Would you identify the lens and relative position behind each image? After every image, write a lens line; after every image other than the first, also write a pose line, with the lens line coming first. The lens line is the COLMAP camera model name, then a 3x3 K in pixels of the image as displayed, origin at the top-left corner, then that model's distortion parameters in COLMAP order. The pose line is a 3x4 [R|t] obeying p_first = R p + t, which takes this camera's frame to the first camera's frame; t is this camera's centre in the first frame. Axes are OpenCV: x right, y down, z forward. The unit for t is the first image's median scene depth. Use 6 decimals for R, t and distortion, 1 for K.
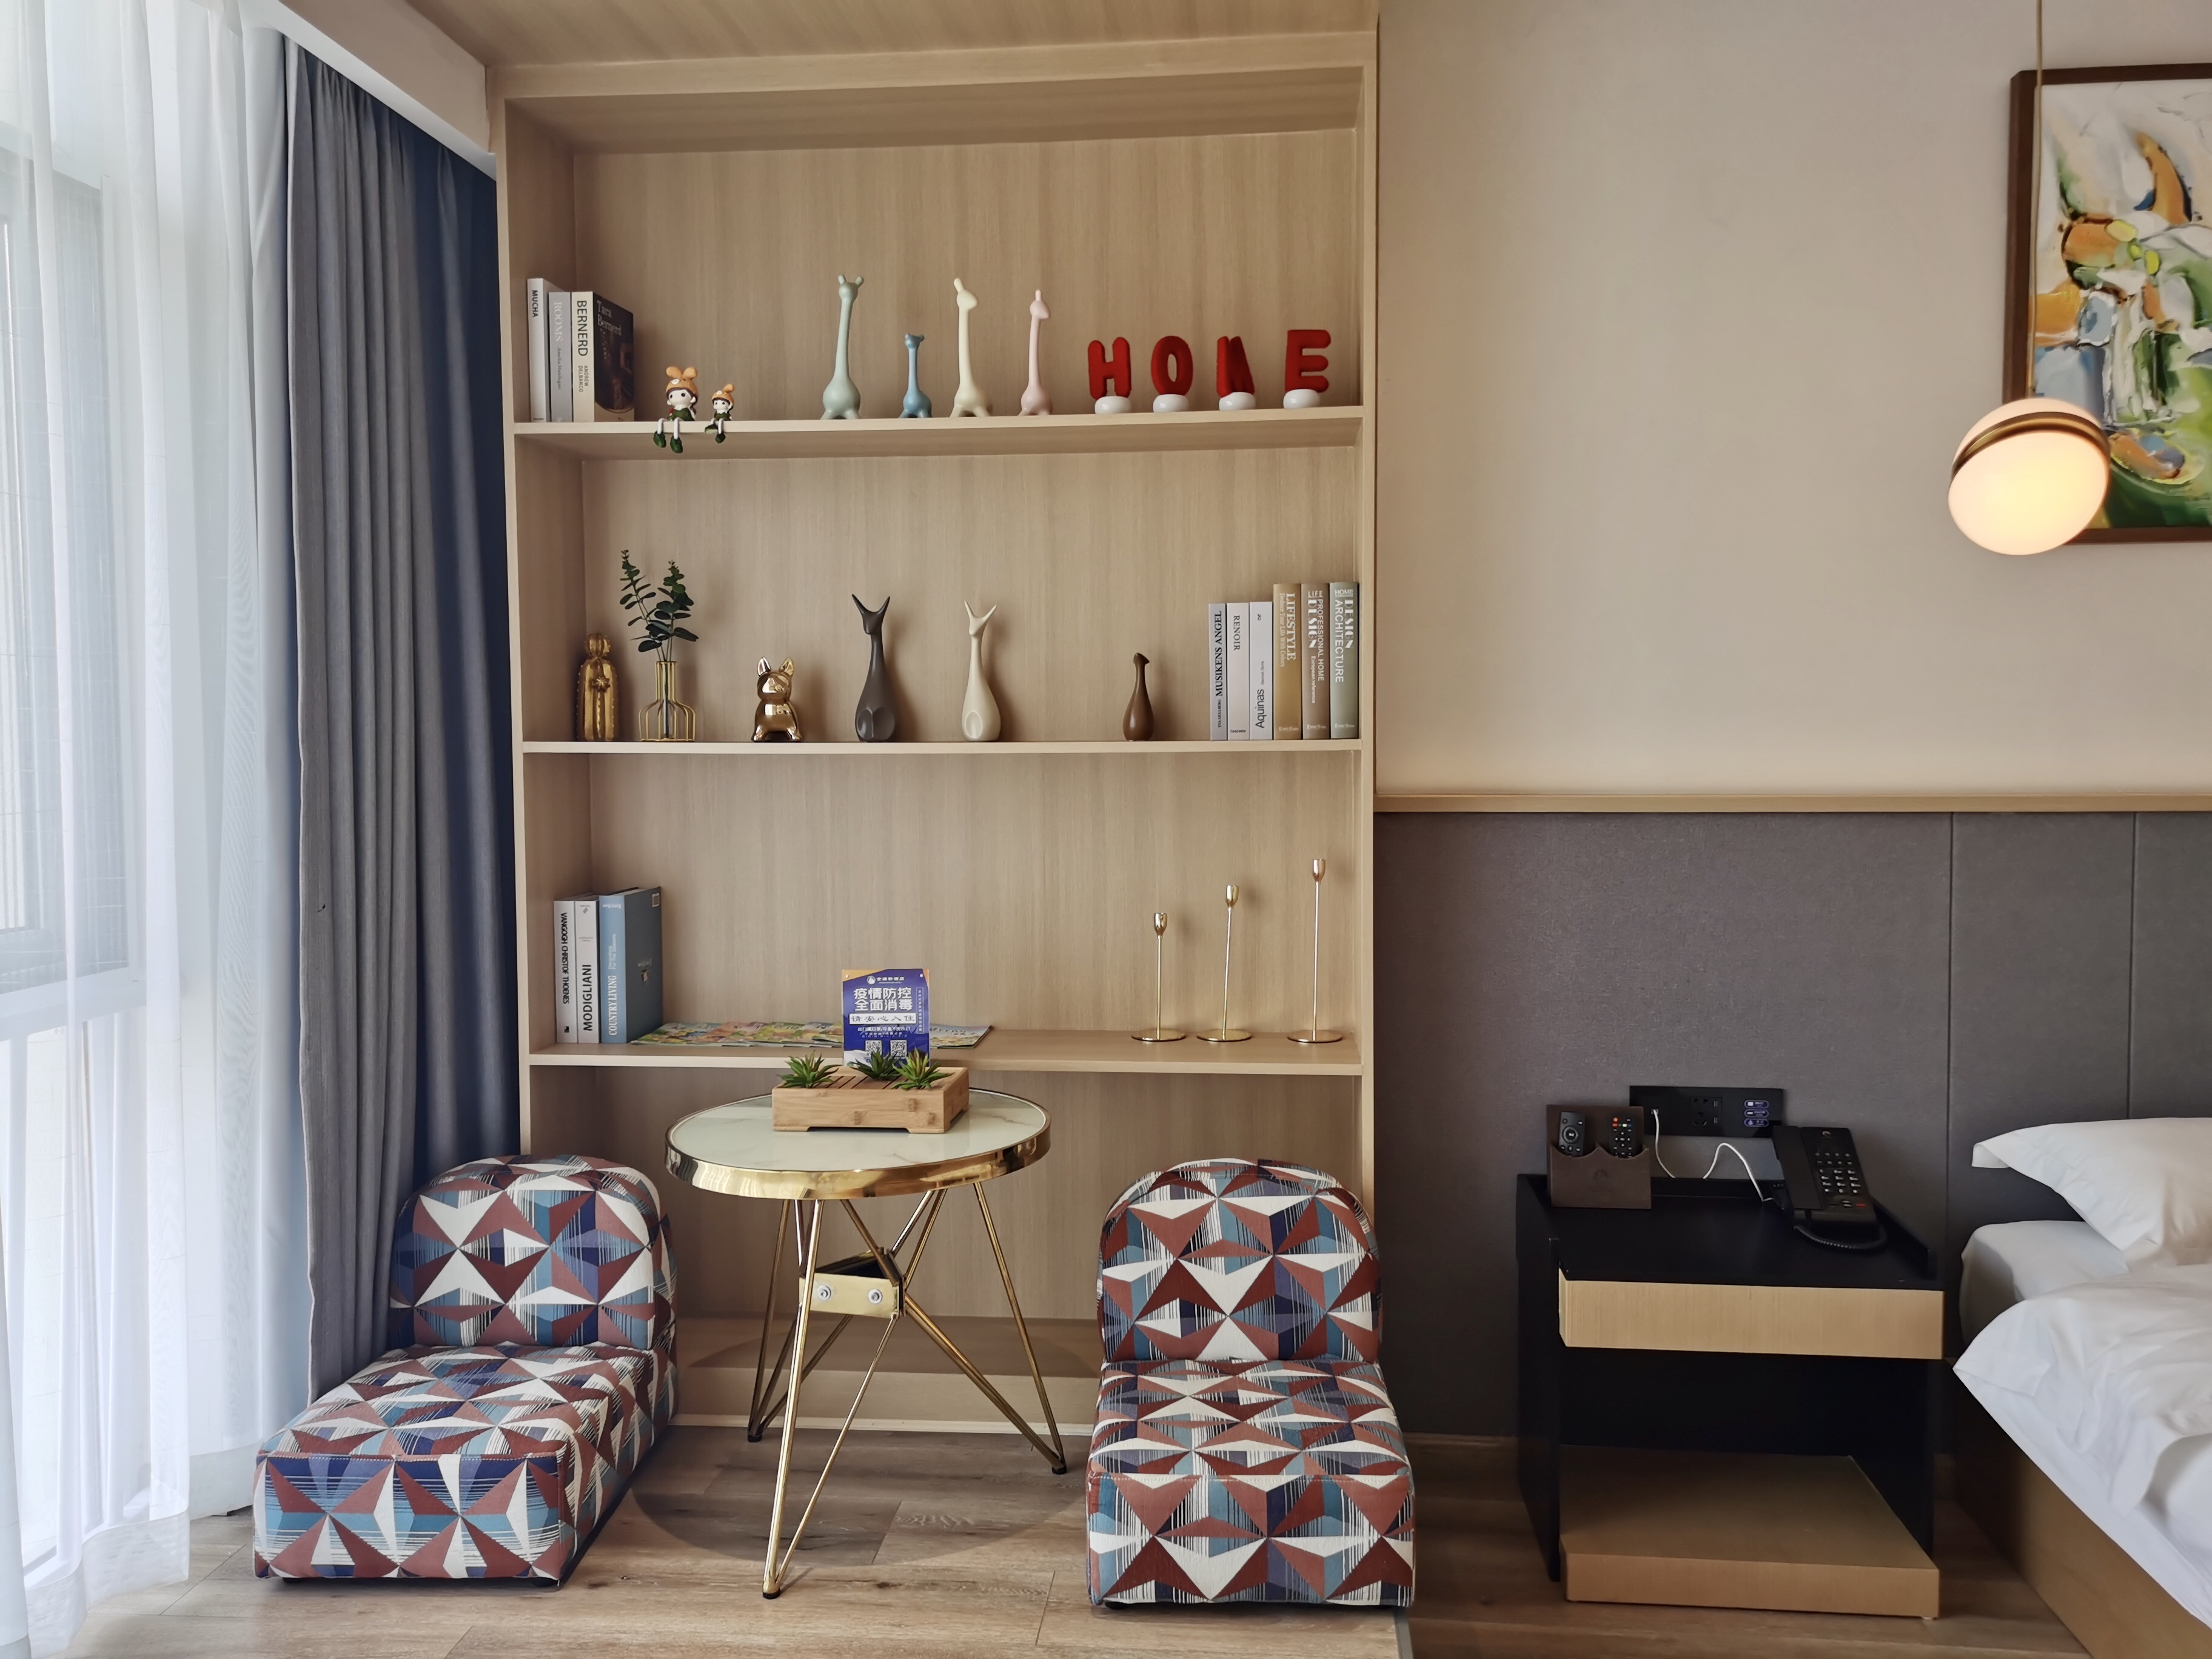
lens RADIAL K [[1733.0, 0, 1105.7], [0, 1733.0, 816.3], [0, 0, 1]] dist [0.017453, 0.006283]
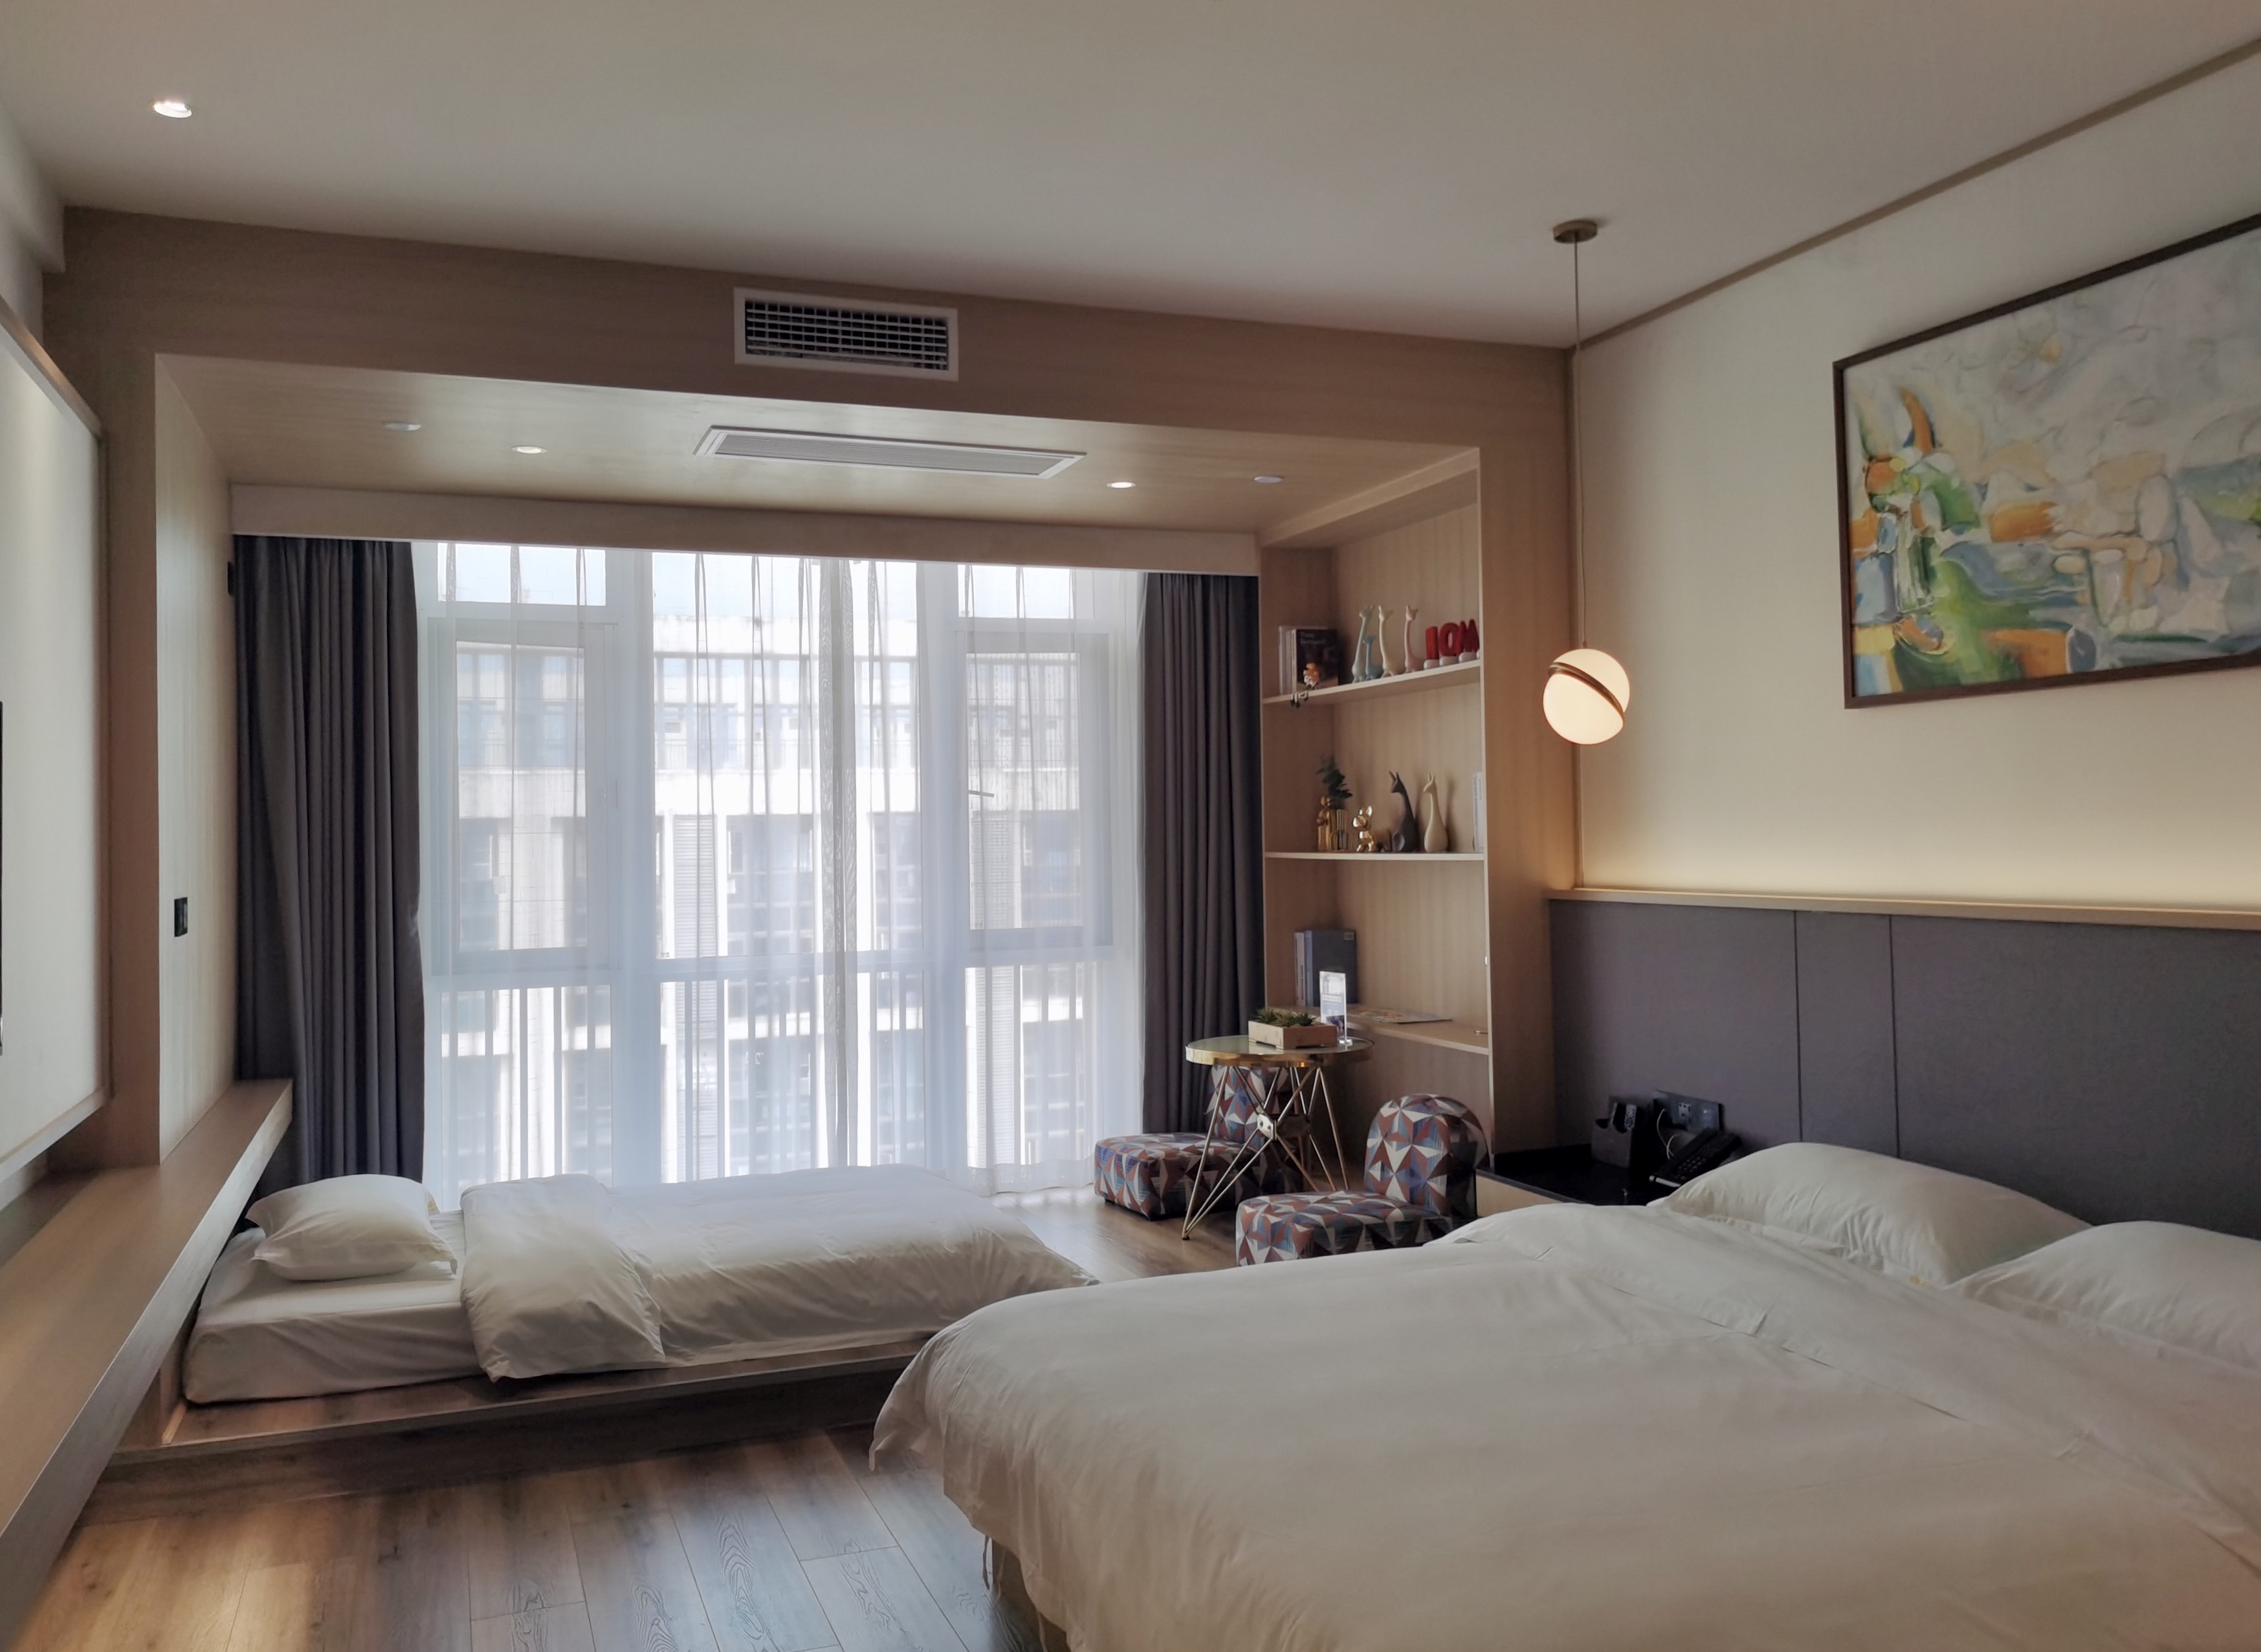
lens RADIAL K [[1853.7, 0, 1130.1], [0, 1853.7, 829.6], [0, 0, 1]] dist [-0.002635, -0.000816]
pose [[0.436517, -0.005632, -0.899679, 1.561887], [-0.040968, 0.998819, -0.026130, -0.006304], [0.898763, 0.048265, 0.435770, -0.092853]]
